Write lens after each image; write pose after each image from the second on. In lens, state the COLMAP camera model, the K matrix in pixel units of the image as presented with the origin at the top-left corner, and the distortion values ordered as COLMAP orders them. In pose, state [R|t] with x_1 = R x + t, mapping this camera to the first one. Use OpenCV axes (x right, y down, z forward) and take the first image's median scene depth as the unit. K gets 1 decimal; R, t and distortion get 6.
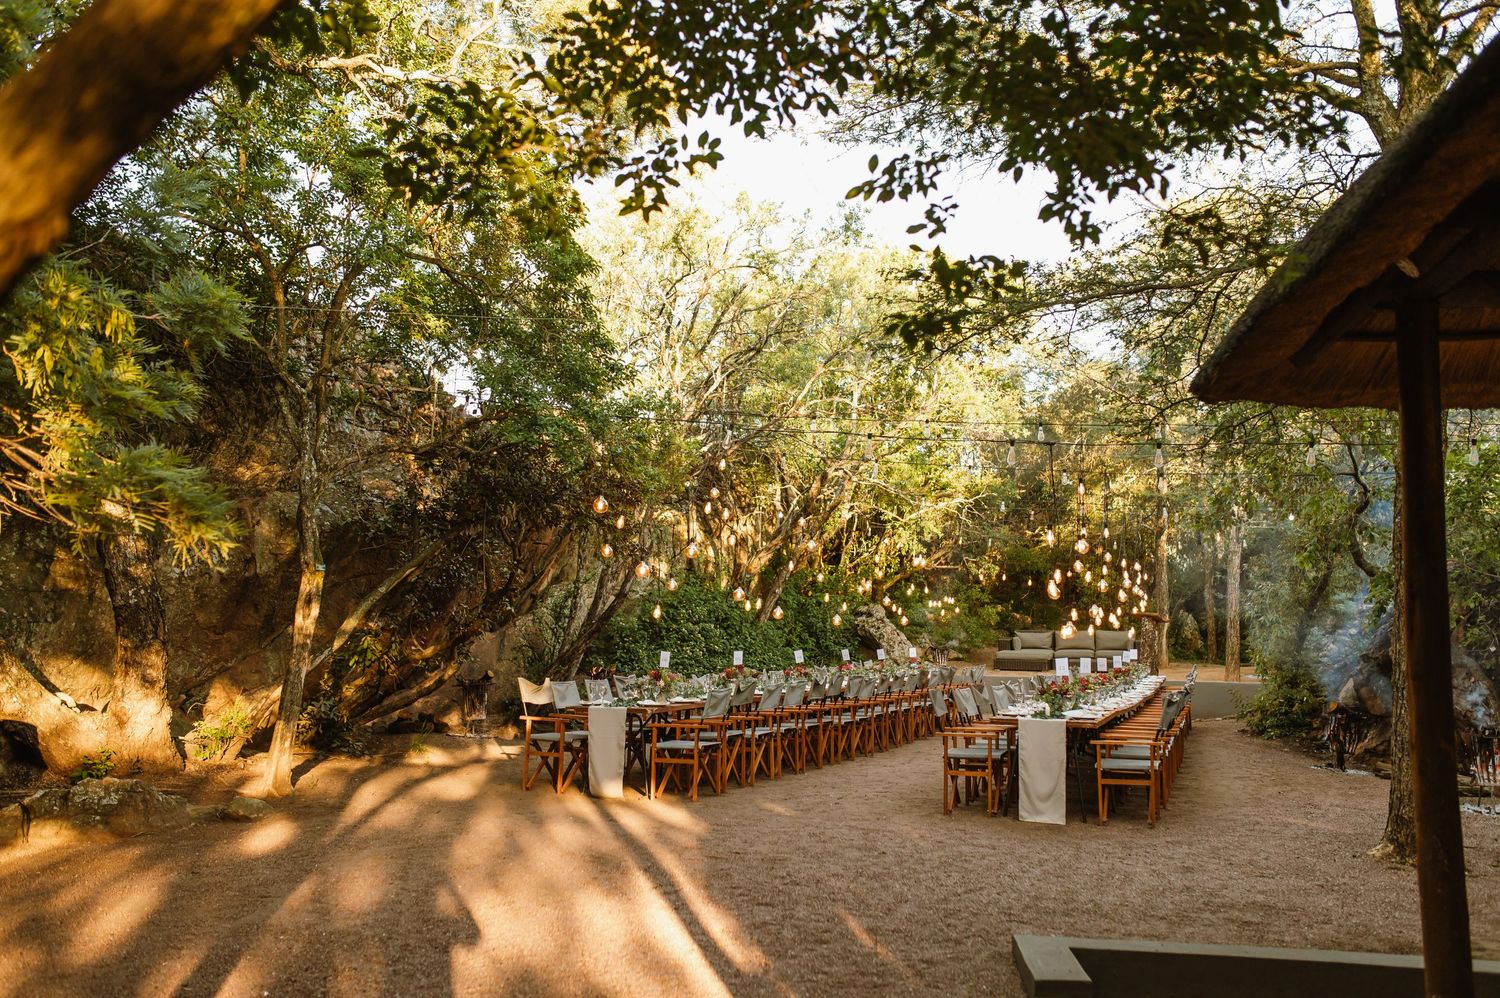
lens RADIAL K [[1423.9, 0, 741.8], [0, 1423.9, 496.3], [0, 0, 1]] dist [0.011947, 0.000000]
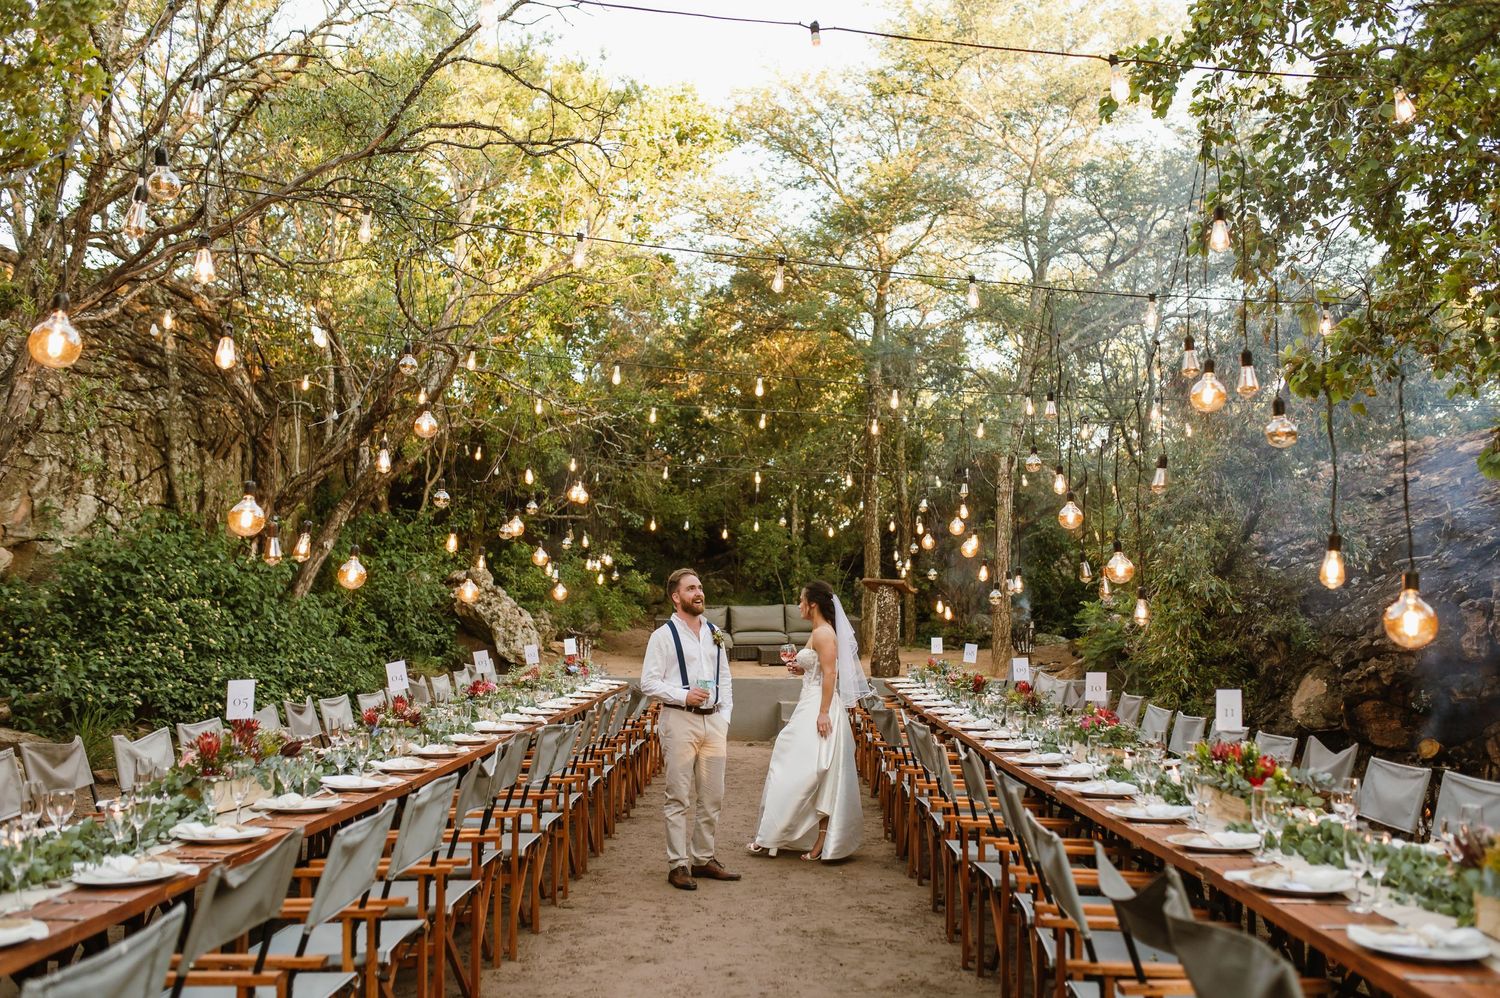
lens RADIAL K [[1423.9, 0, 752.1], [0, 1423.9, 505.8], [0, 0, 1]] dist [0.011947, 0.000000]
pose [[0.947031, 0.015329, 0.320776, 0.002220], [-0.023687, 0.999474, 0.022172, 0.037573], [-0.320267, -0.028596, 0.946896, 0.427530]]
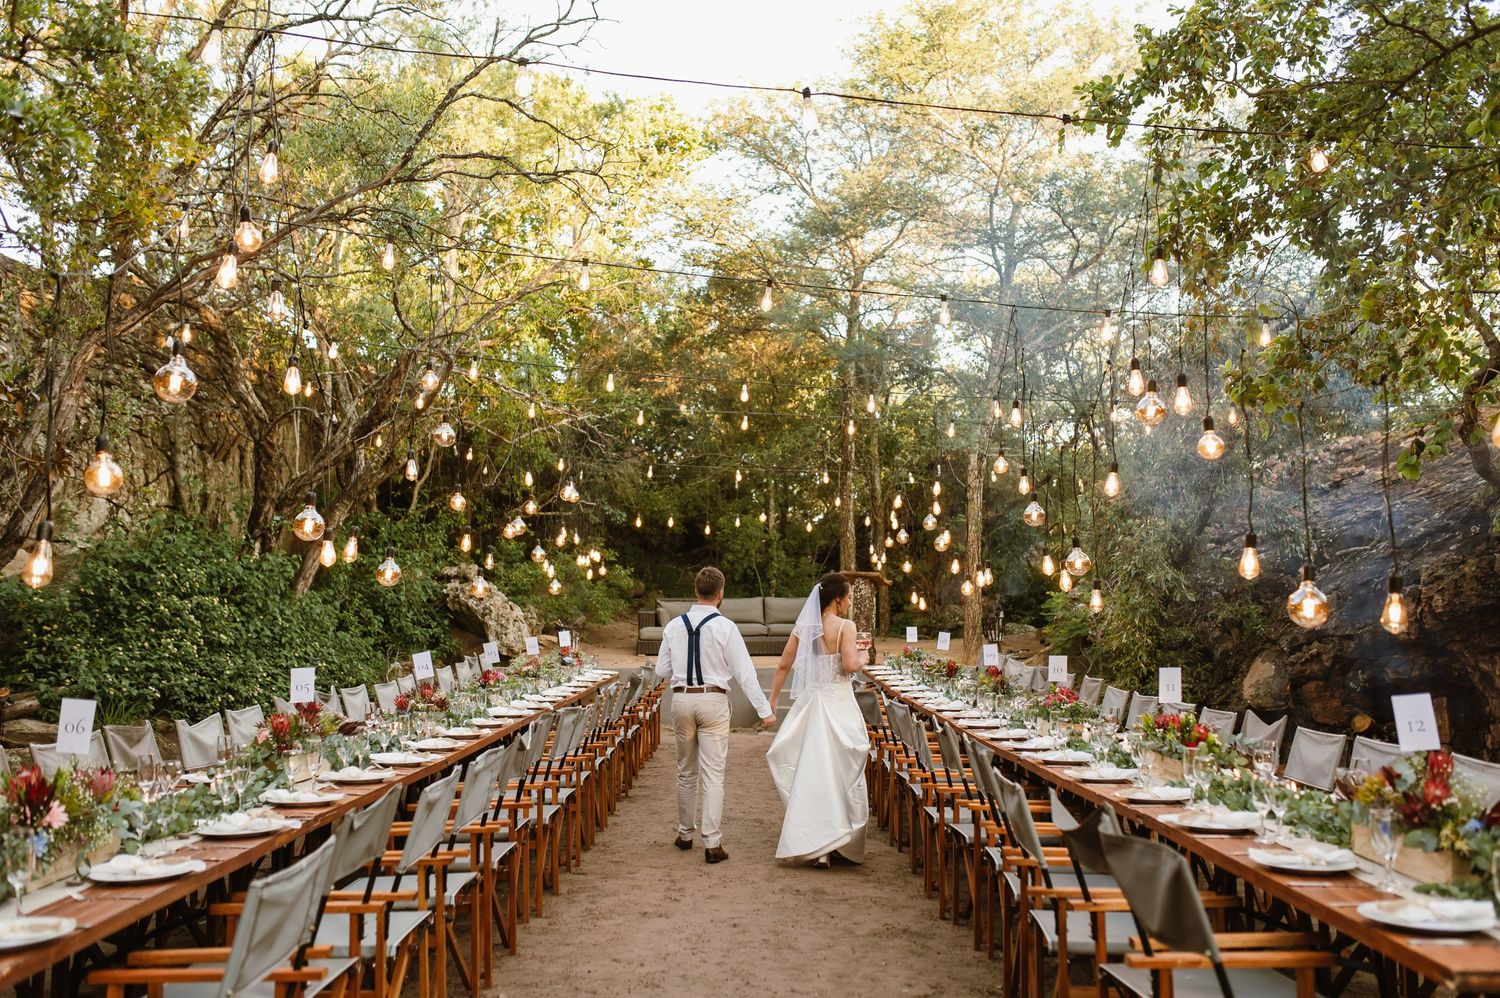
lens RADIAL K [[1423.9, 0, 753.0], [0, 1423.9, 502.5], [0, 0, 1]] dist [0.011947, 0.000000]
pose [[0.940199, 0.007443, 0.340545, -0.013739], [-0.016858, 0.999553, 0.024695, 0.034644], [-0.340209, -0.028959, 0.939904, 0.398434]]
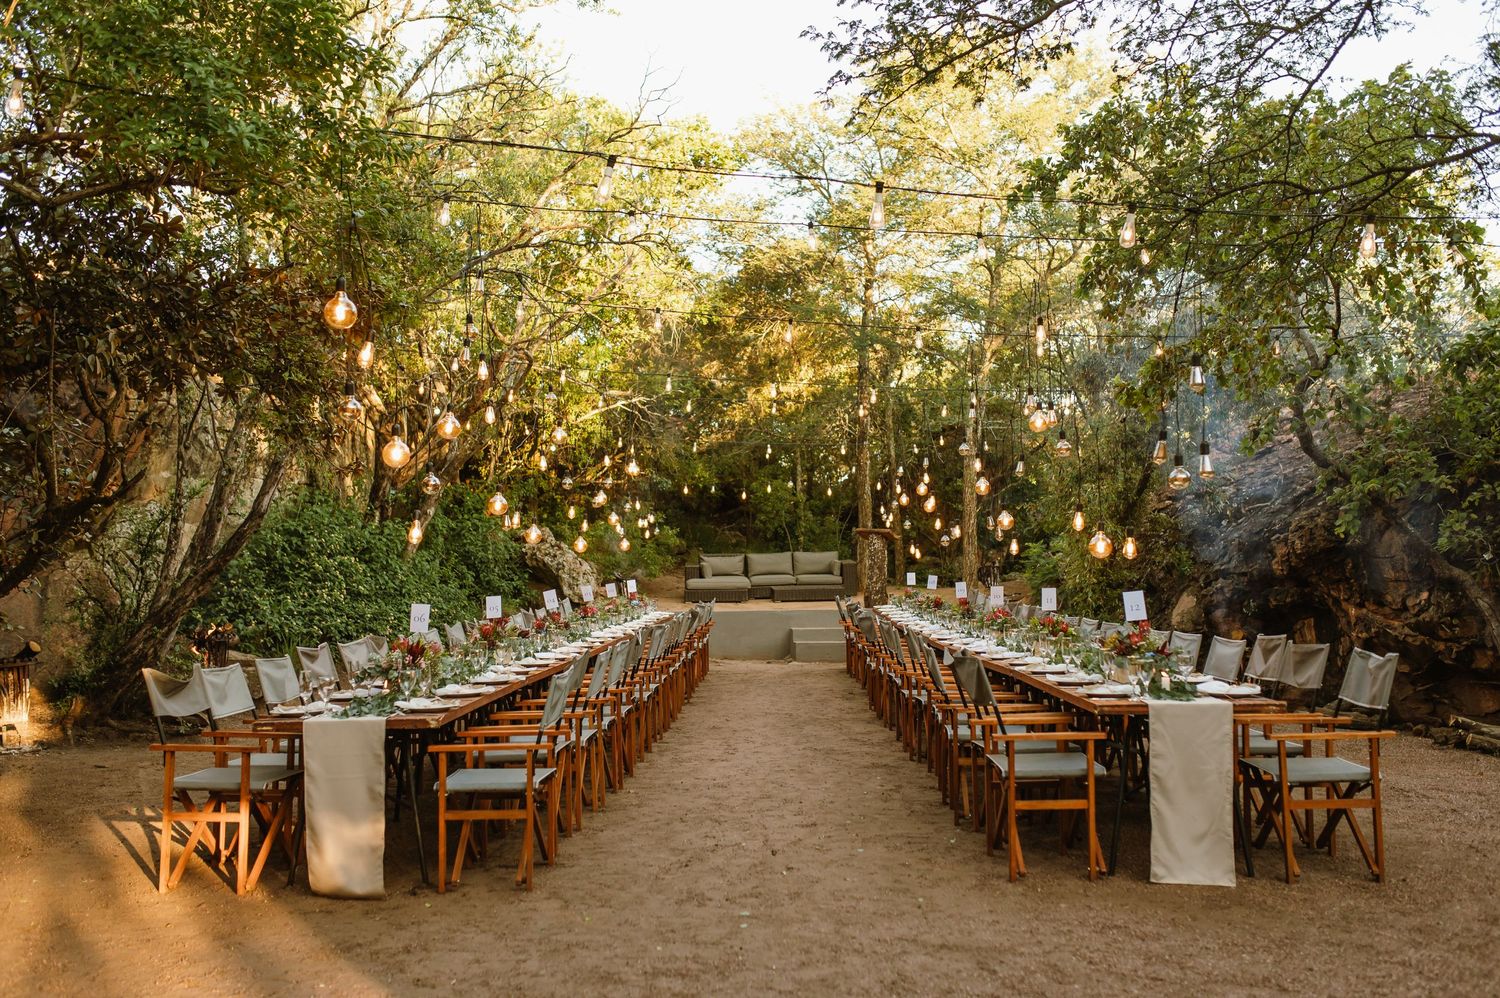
lens RADIAL K [[1423.9, 0, 750.6], [0, 1423.9, 500.5], [0, 0, 1]] dist [0.011947, 0.000000]
pose [[0.947663, -0.016212, 0.318861, -0.063604], [-0.000658, 0.998609, 0.052730, 0.023485], [-0.319272, -0.050180, 0.946334, 0.258672]]
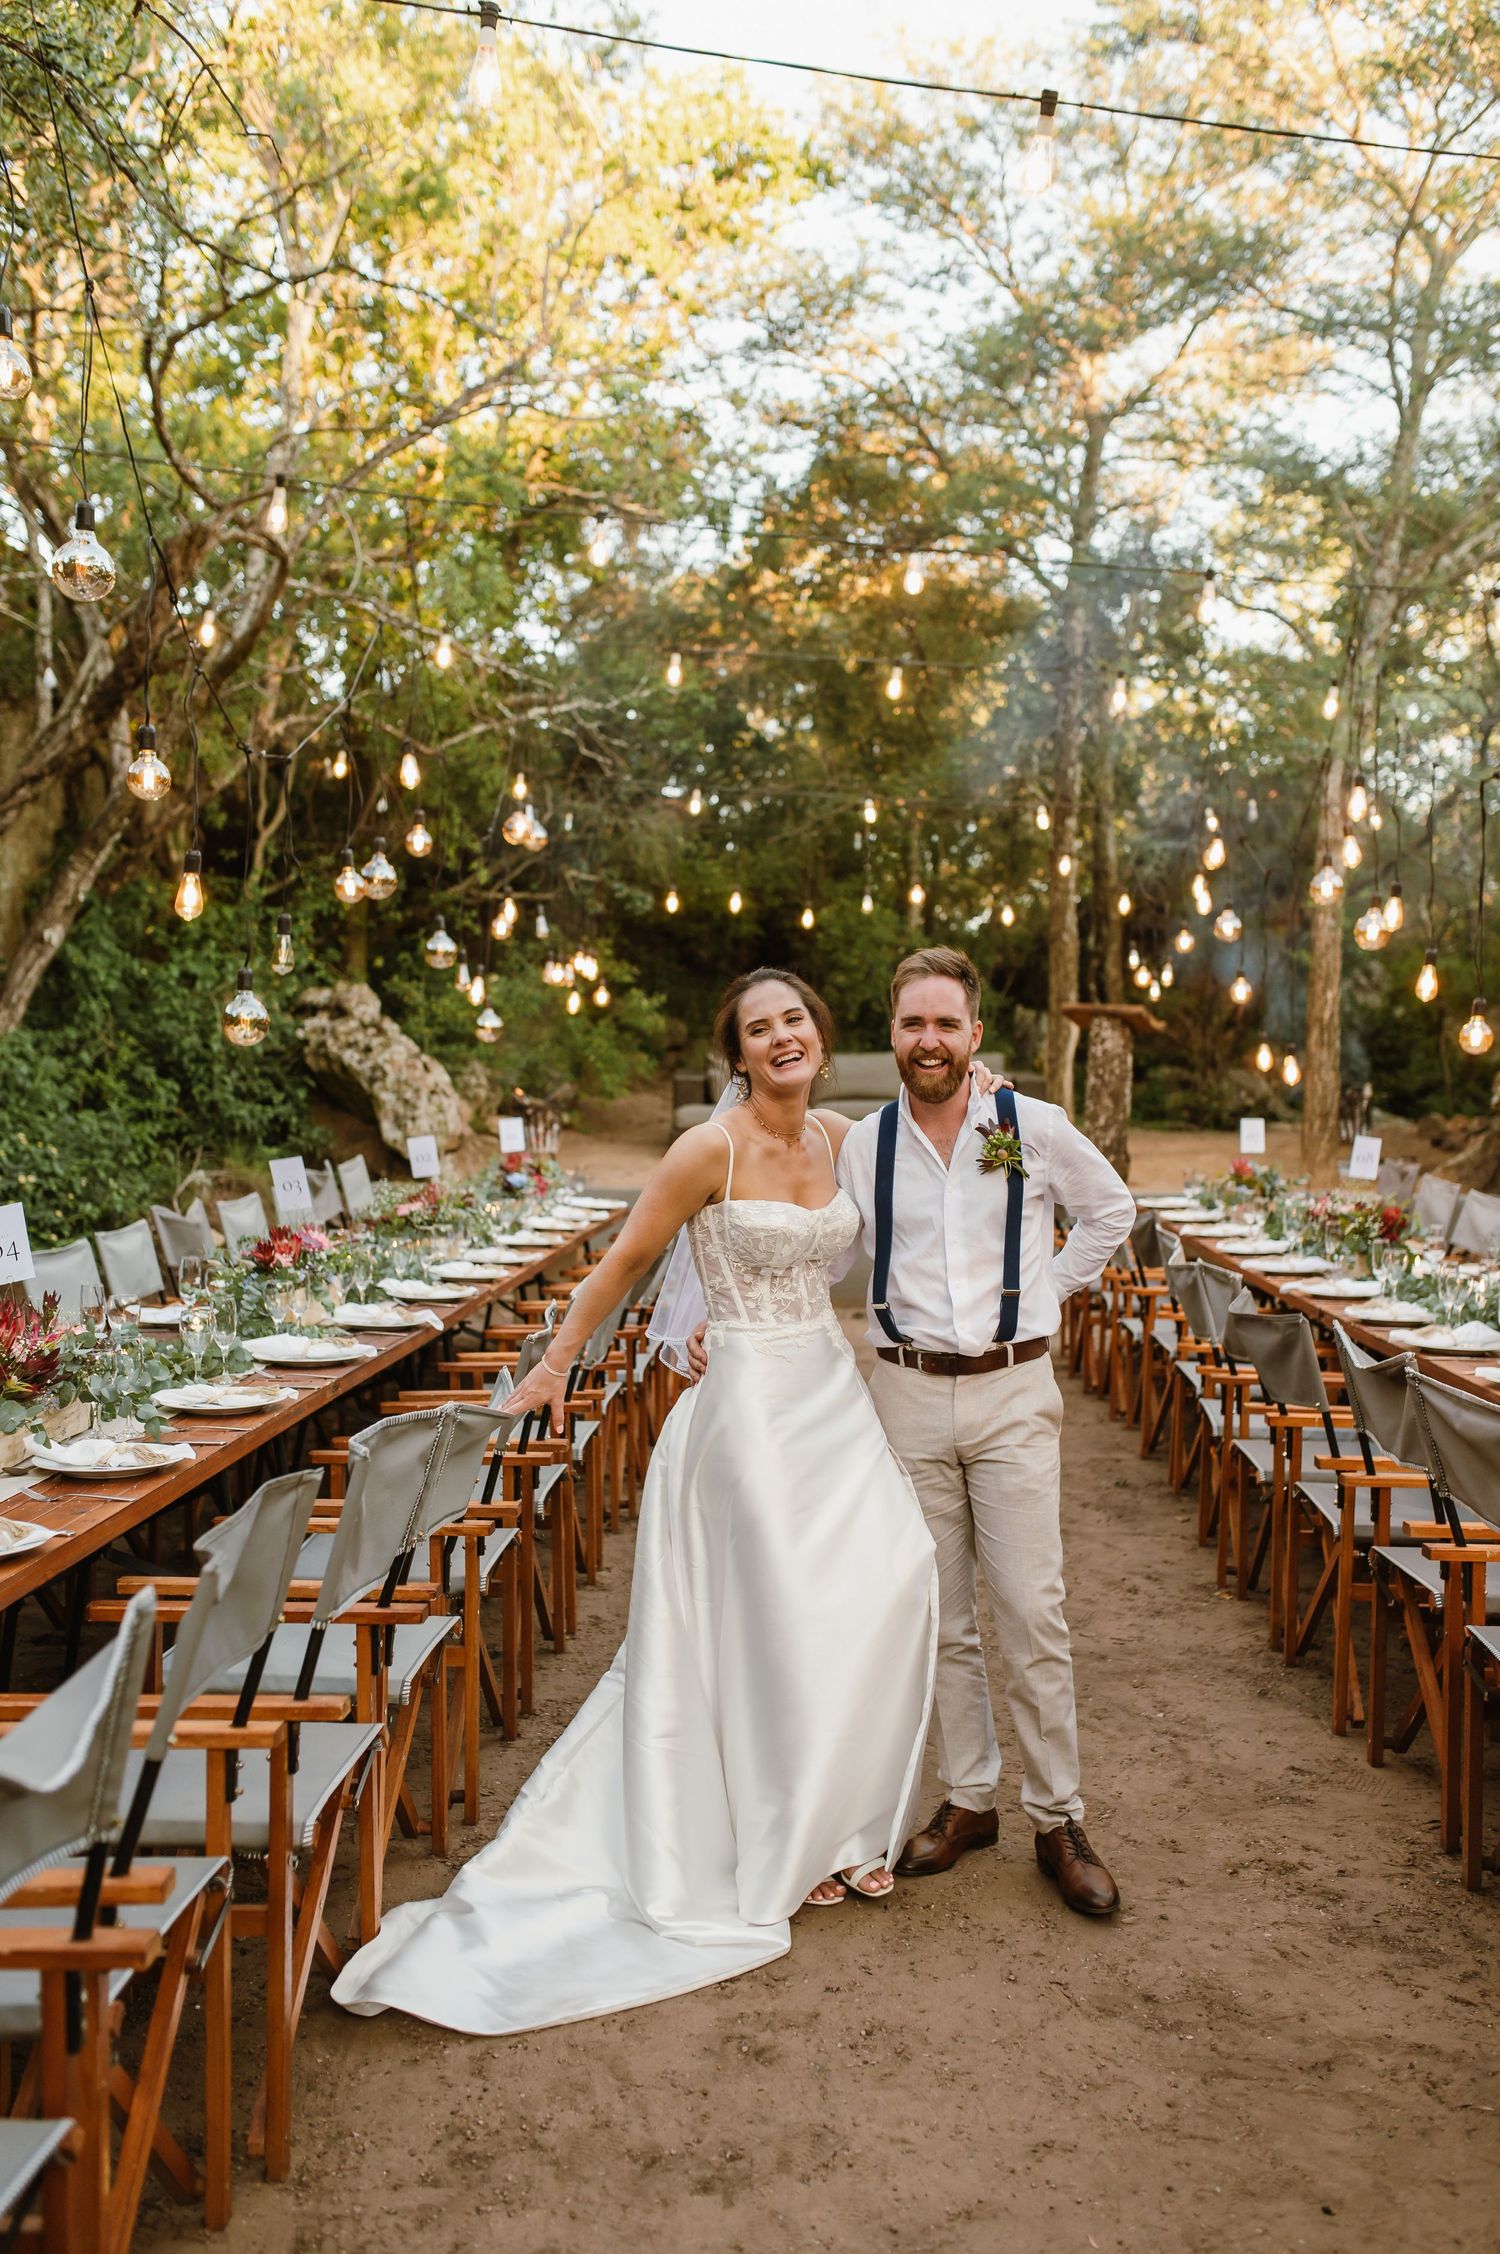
lens RADIAL K [[2139.6, 0, 761.5], [0, 2139.6, 1160.1], [0, 0, 1]] dist [0.011947, 0.000000]
pose [[0.954094, -0.020033, 0.298838, 0.037915], [-0.023637, 0.989612, 0.141806, 0.051893], [-0.298574, -0.142360, 0.943709, 0.574894]]
